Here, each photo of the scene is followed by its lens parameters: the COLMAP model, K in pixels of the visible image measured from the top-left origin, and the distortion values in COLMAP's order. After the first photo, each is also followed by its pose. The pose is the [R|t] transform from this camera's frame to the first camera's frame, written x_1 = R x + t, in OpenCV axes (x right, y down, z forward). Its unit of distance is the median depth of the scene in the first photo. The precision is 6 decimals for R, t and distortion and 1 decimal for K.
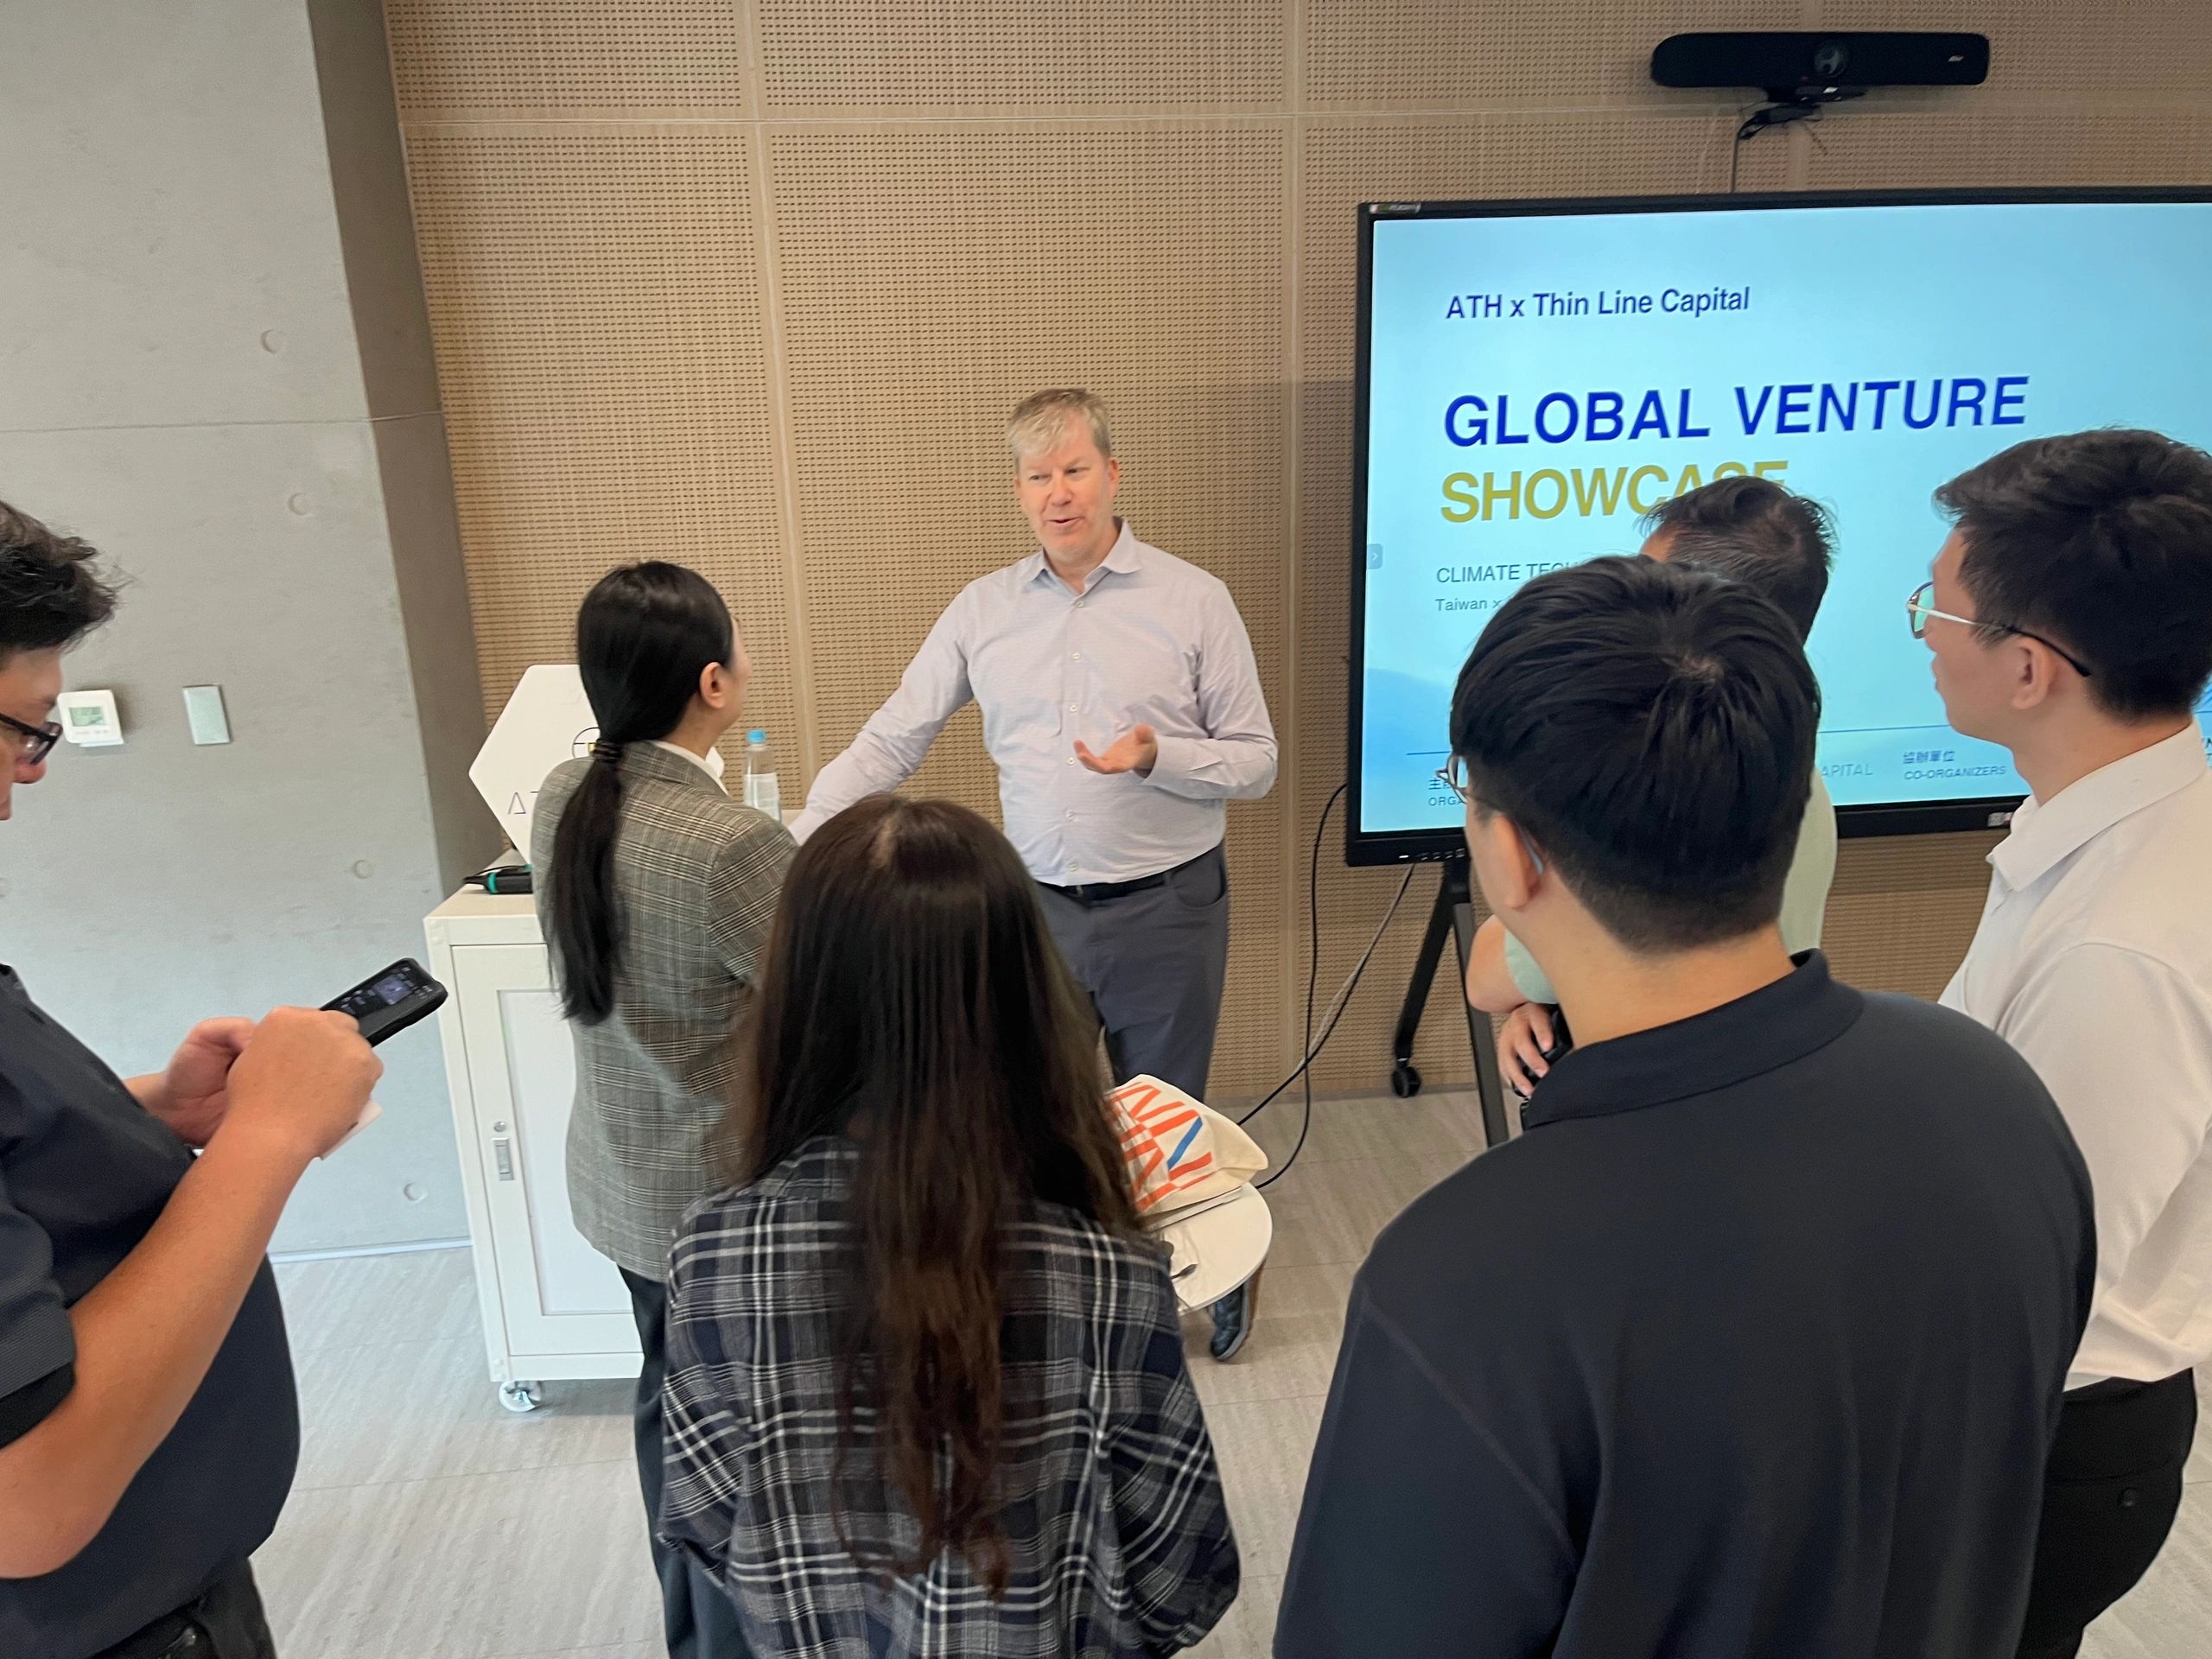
lens RADIAL K [[1657.3, 0, 1110.6], [0, 1657.3, 849.2], [0, 0, 1]] dist [0.024292, -0.022678]
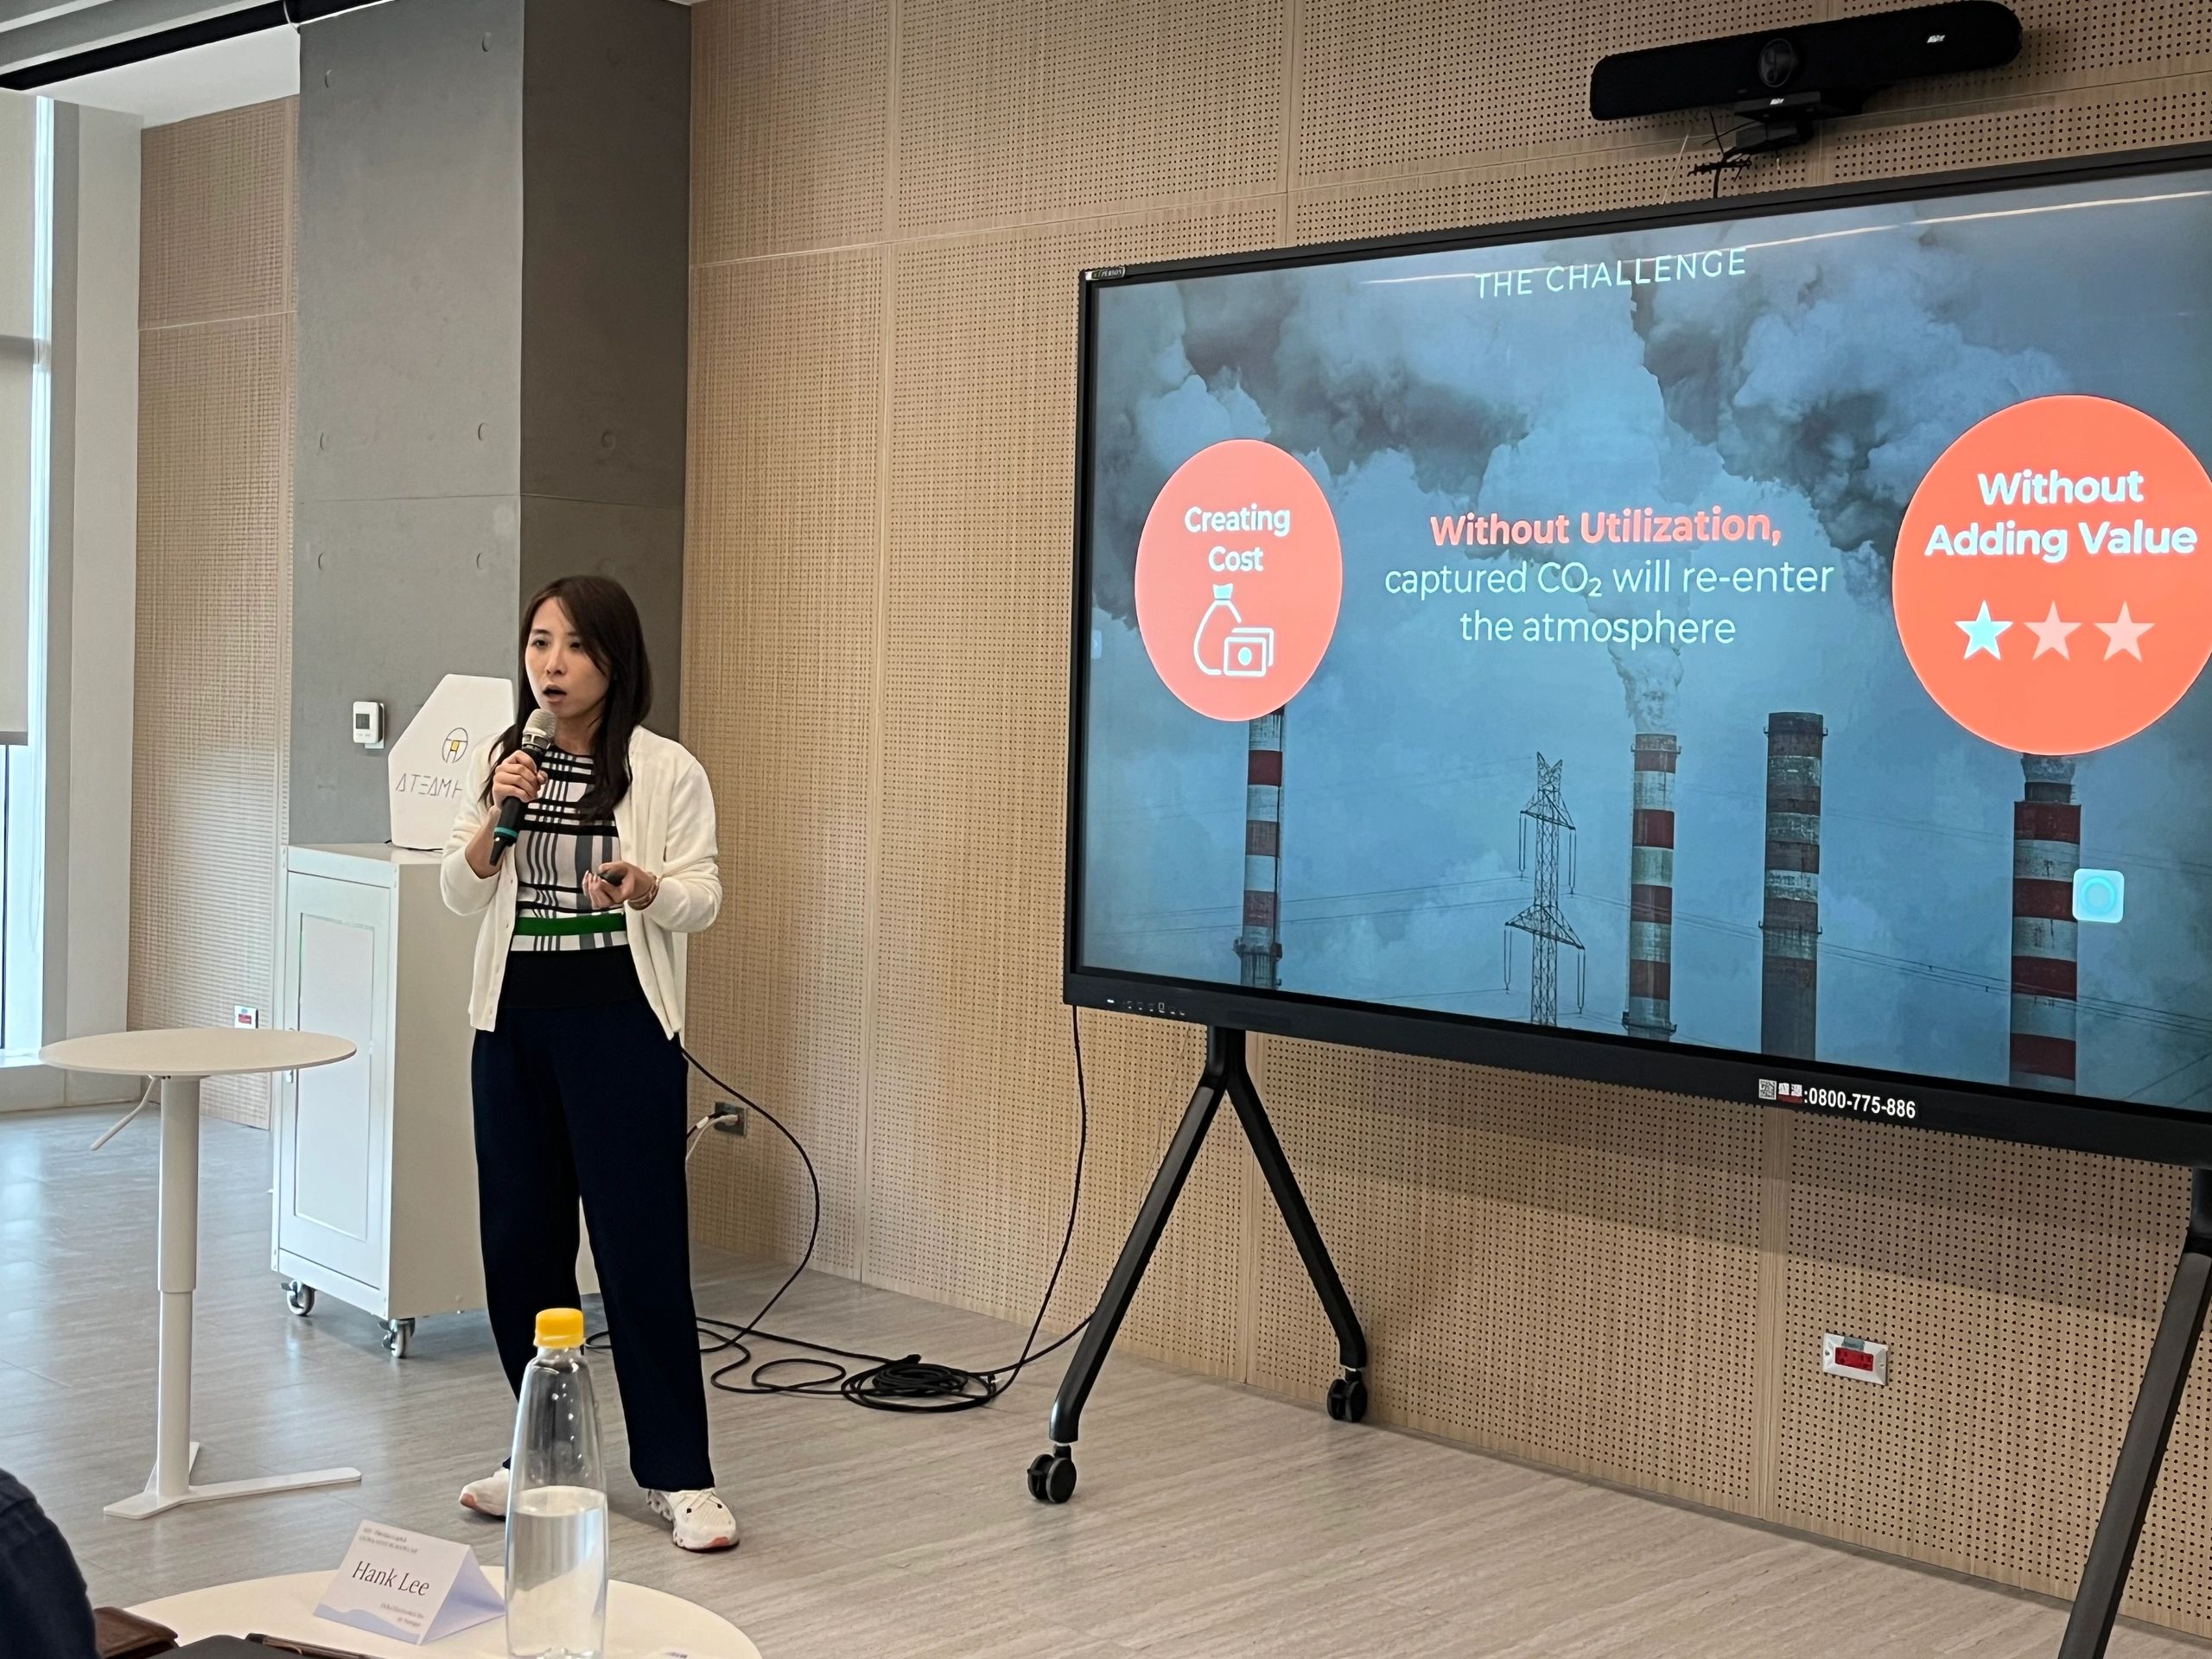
lens RADIAL K [[2825.2, 0, 1107.4], [0, 2825.2, 823.8], [0, 0, 1]] dist [0.022539, 0.000000]
pose [[0.639165, 0.084226, -0.764444, 1.226675], [-0.268935, 0.955708, -0.119562, 0.086378], [0.720515, 0.282006, 0.633507, 0.069994]]
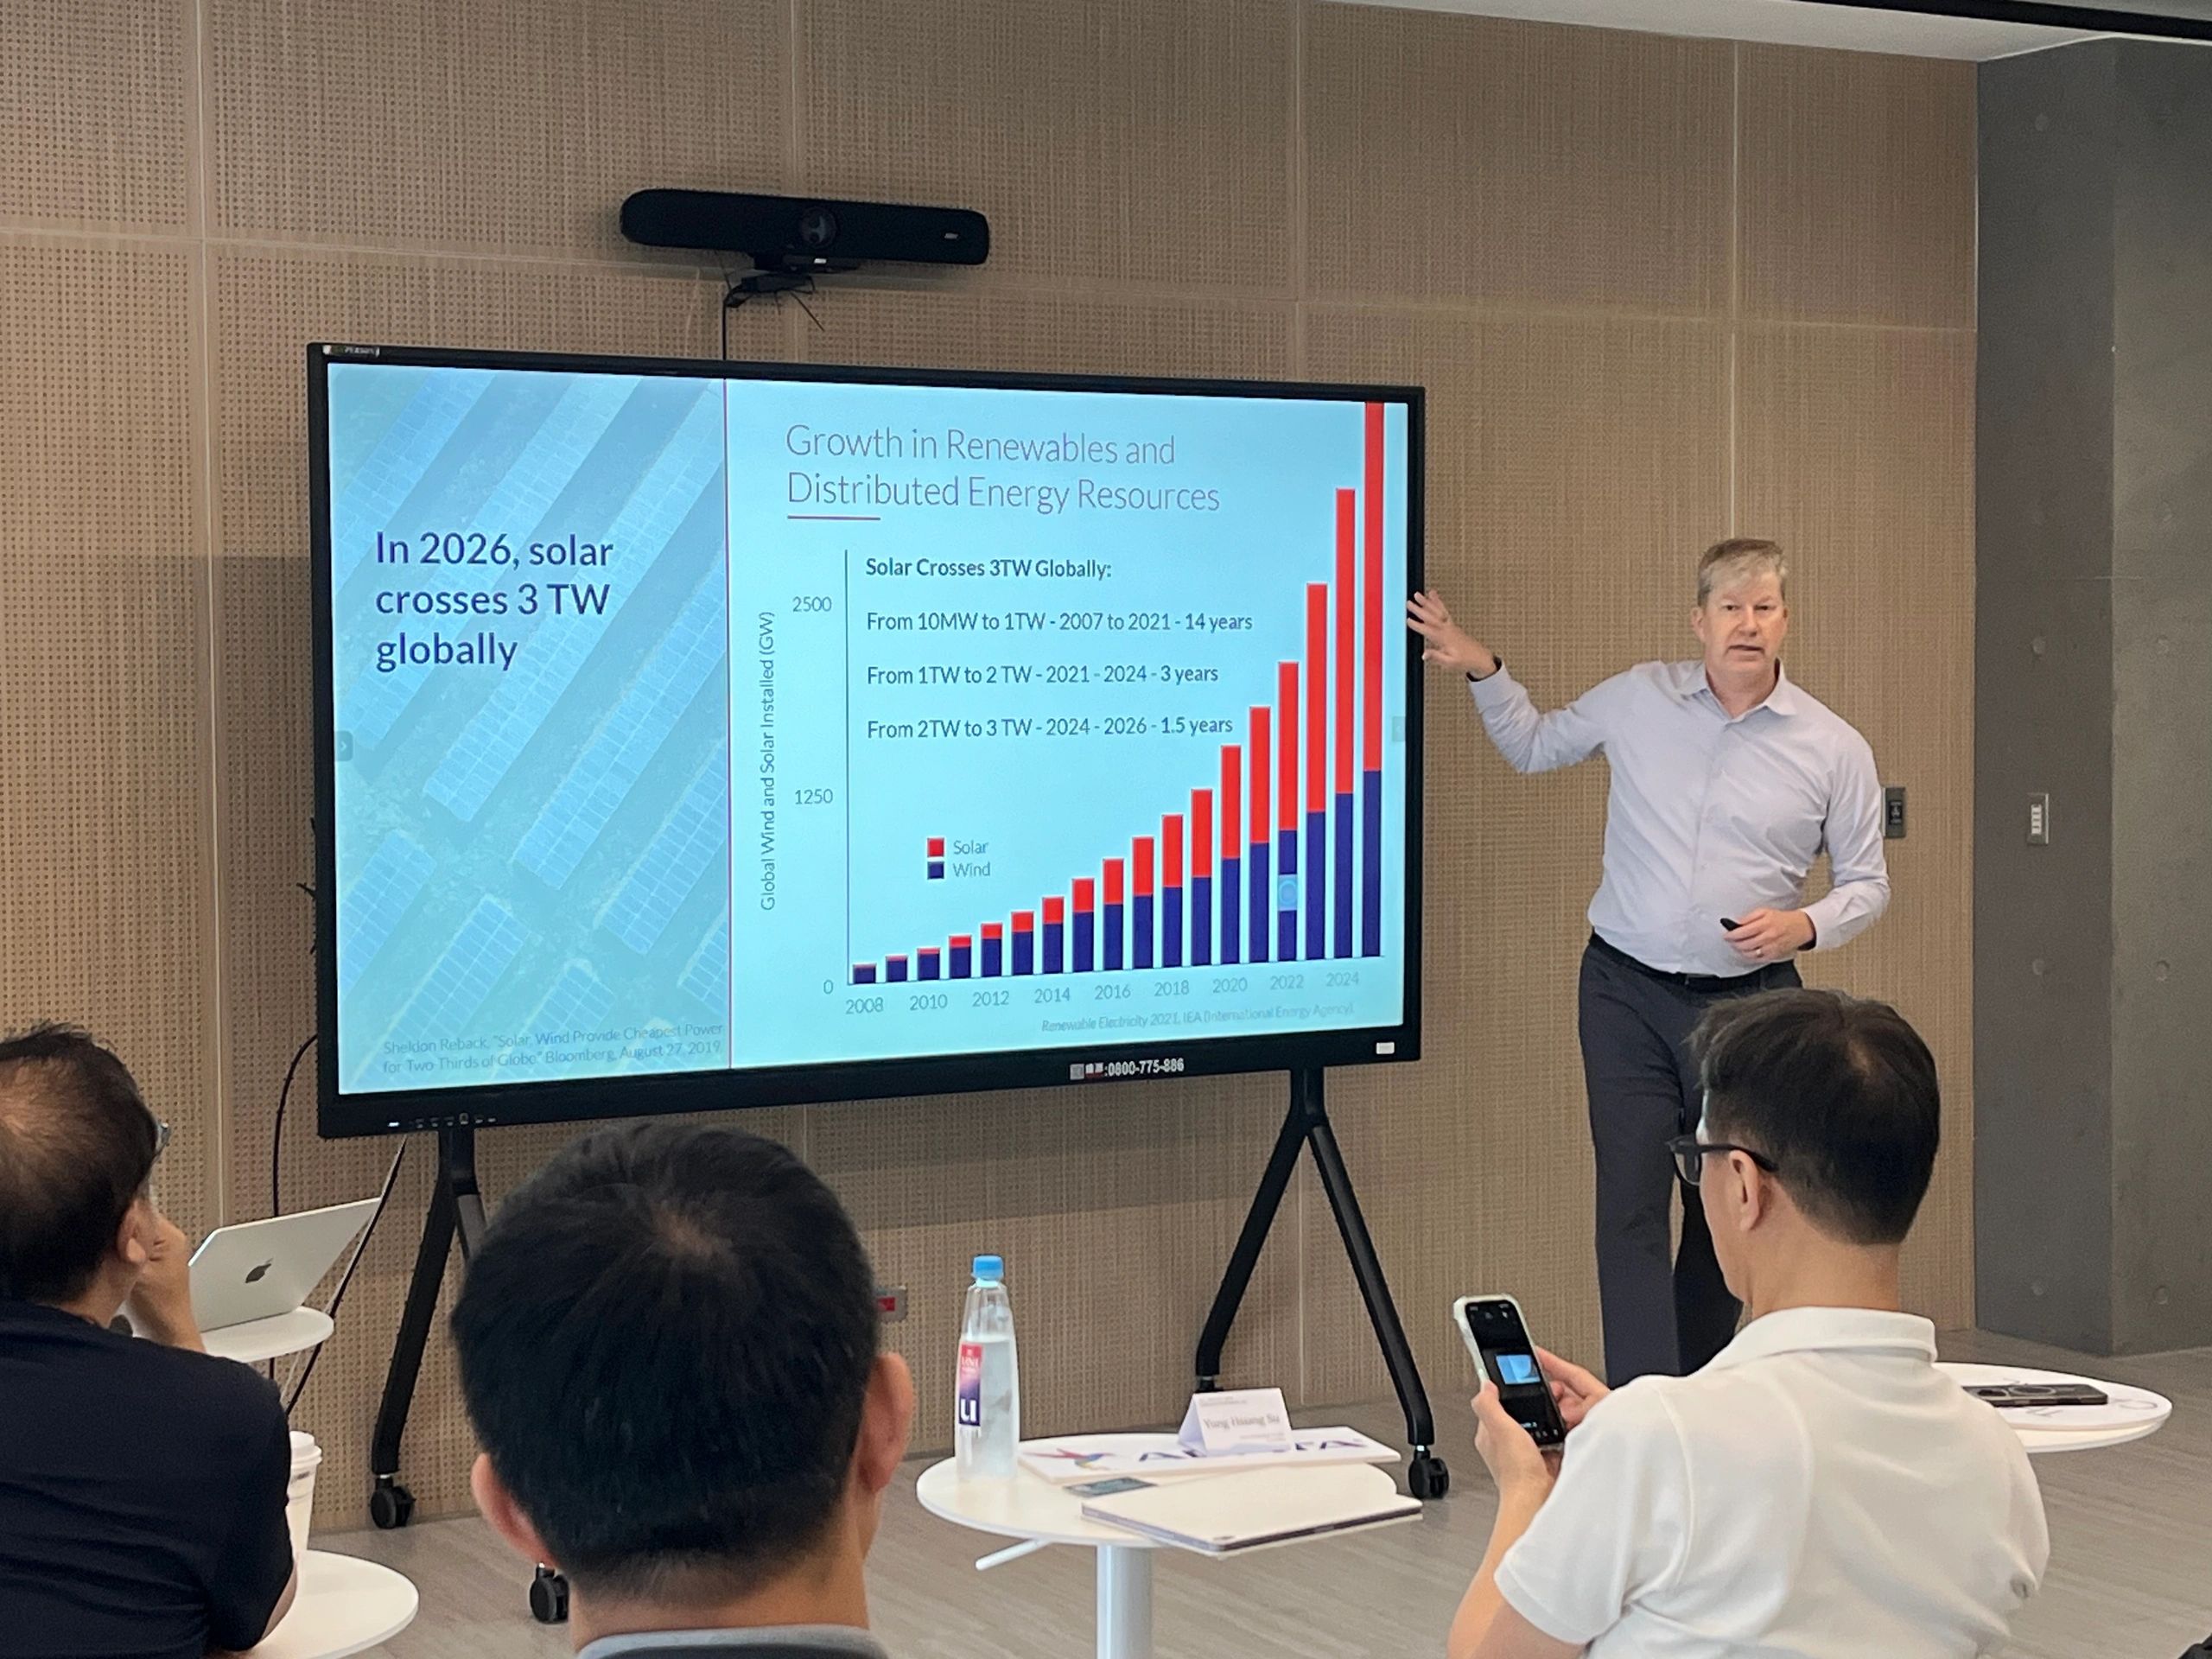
lens RADIAL K [[3669.8, 0, 1109.7], [0, 3669.8, 831.7], [0, 0, 1]] dist [0.086050, 0.000000]
pose [[0.910449, 0.003588, 0.413607, -0.231730], [0.102884, 0.966570, -0.234856, 0.308068], [-0.400622, 0.256378, 0.879643, -0.693270]]
